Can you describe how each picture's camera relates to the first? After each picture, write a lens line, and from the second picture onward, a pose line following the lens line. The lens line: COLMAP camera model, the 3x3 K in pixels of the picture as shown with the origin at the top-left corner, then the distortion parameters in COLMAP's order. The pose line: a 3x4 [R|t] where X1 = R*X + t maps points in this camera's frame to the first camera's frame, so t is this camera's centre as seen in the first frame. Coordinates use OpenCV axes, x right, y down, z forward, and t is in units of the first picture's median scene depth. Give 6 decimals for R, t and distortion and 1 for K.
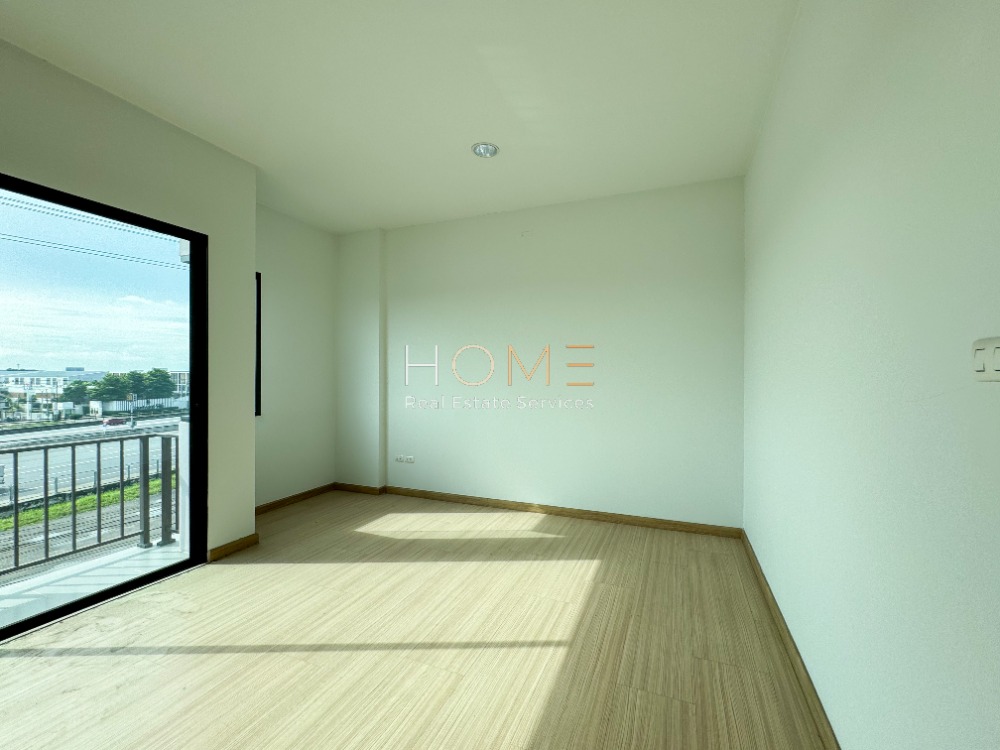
lens RADIAL K [[402.5, 0, 491.0], [0, 402.5, 374.5], [0, 0, 1]] dist [-0.001396, 0.000067]
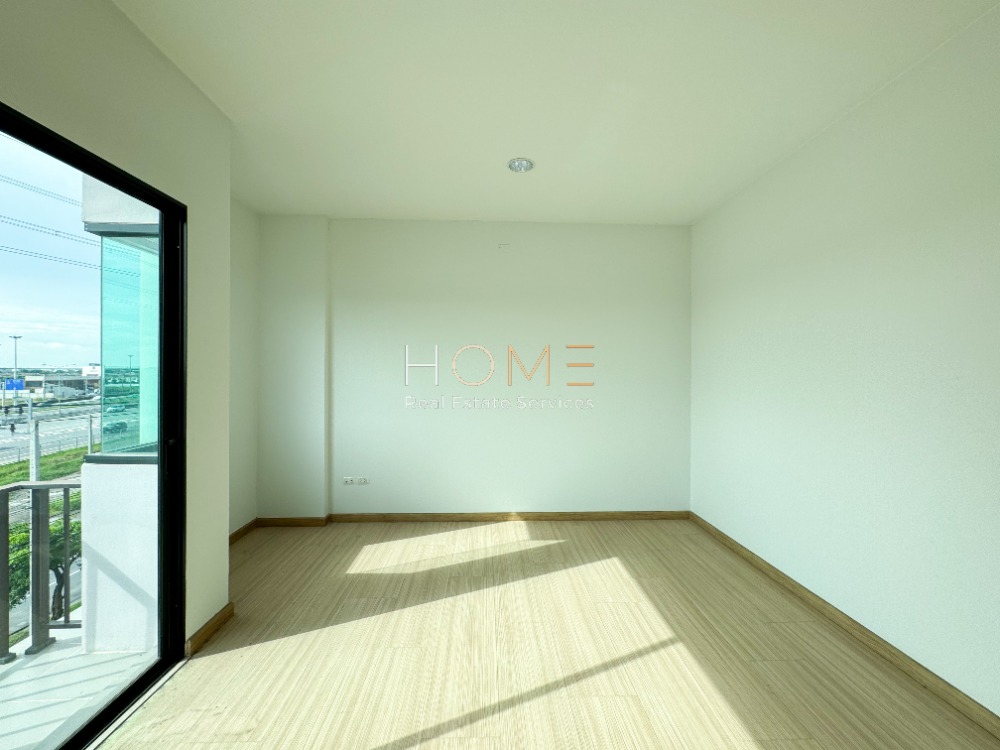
lens RADIAL K [[402.5, 0, 491.0], [0, 402.5, 374.5], [0, 0, 1]] dist [-0.001396, 0.000067]
pose [[0.920259, -0.002360, 0.391302, -0.435988], [0.000134, 0.999984, 0.005717, -0.043576], [-0.391309, -0.005209, 0.920244, 0.108070]]
